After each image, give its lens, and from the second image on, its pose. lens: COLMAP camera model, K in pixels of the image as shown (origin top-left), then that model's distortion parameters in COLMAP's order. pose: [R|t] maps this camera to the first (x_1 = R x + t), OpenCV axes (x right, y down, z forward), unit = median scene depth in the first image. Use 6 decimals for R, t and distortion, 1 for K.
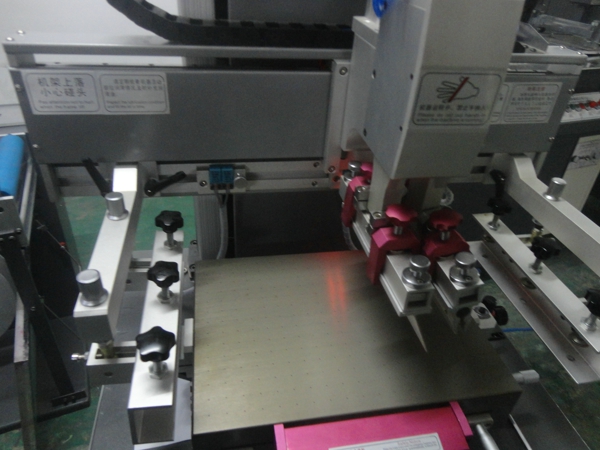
lens RADIAL K [[442.3, 0, 299.2], [0, 442.3, 227.1], [0, 0, 1]] dist [0.013860, -0.013814]
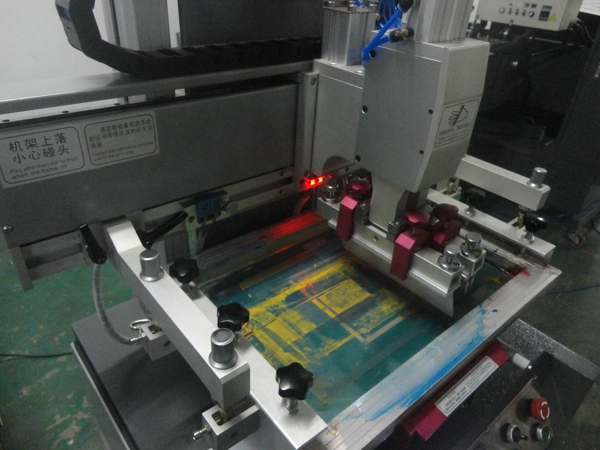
lens RADIAL K [[442.3, 0, 299.7], [0, 442.3, 224.3], [0, 0, 1]] dist [0.013860, -0.013814]
pose [[0.867919, -0.272663, 0.415177, -0.479352], [0.276296, 0.959630, 0.052634, -0.086364], [-0.412767, 0.069029, 0.908217, 0.058772]]
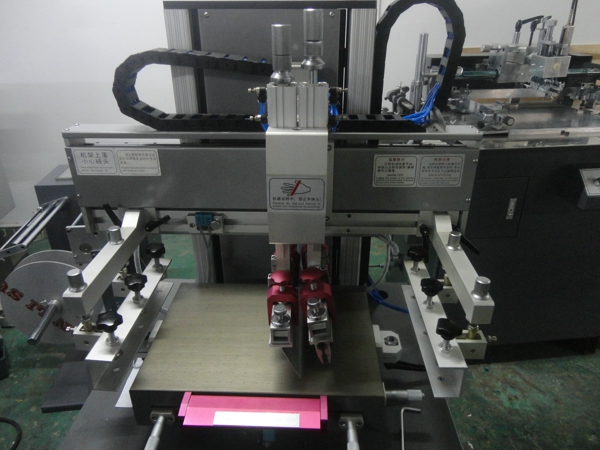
lens RADIAL K [[442.3, 0, 298.8], [0, 442.3, 224.6], [0, 0, 1]] dist [0.013860, -0.013814]
pose [[0.974139, 0.036382, -0.223001, 0.503717], [-0.067491, 0.988747, -0.133508, 0.072288], [0.215634, 0.145106, 0.965633, -0.306023]]
